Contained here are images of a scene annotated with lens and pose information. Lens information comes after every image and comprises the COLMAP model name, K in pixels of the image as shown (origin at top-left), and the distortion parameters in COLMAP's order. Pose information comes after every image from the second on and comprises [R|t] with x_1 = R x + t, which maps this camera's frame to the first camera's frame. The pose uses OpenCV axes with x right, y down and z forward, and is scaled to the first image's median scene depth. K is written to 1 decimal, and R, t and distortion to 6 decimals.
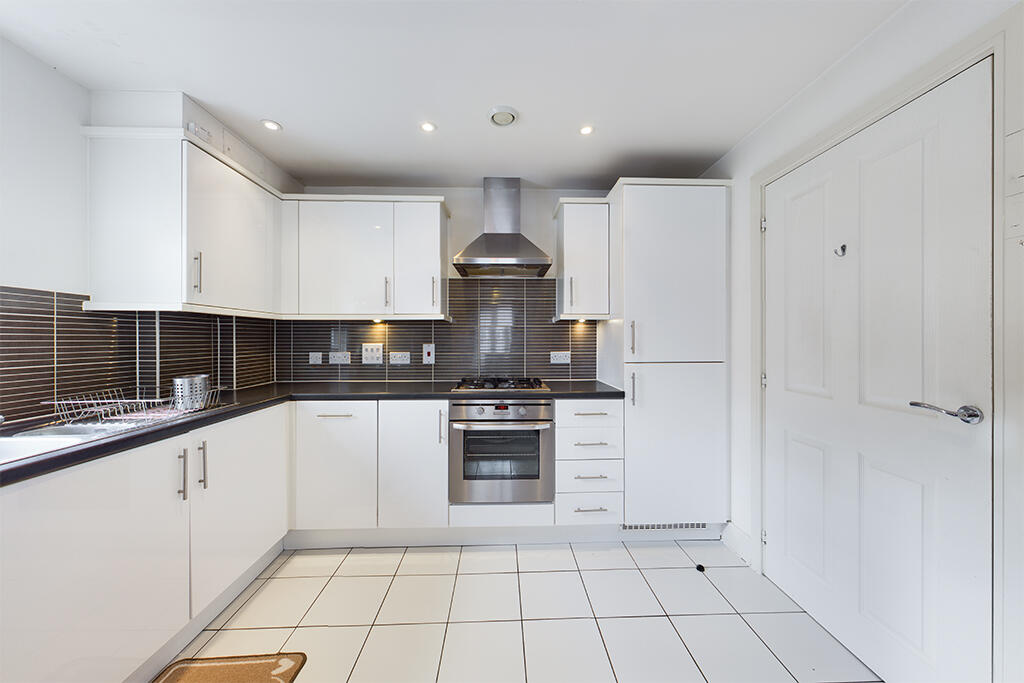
lens RADIAL K [[356.2, 0, 514.8], [0, 356.2, 340.1], [0, 0, 1]] dist [0.000594, 0.000400]
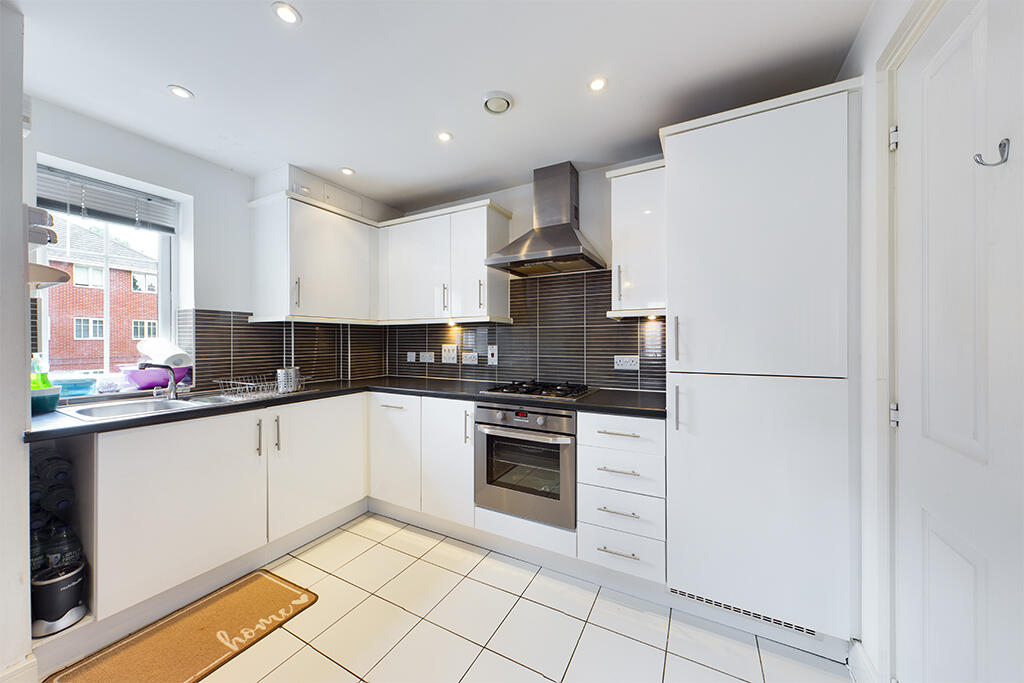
lens RADIAL K [[356.2, 0, 513.3], [0, 356.2, 340.3], [0, 0, 1]] dist [0.000594, 0.000400]
pose [[0.863696, -0.001225, -0.504011, 0.411570], [0.000412, 0.999998, -0.001725, -0.002598], [0.504012, 0.001283, 0.863695, 0.184037]]
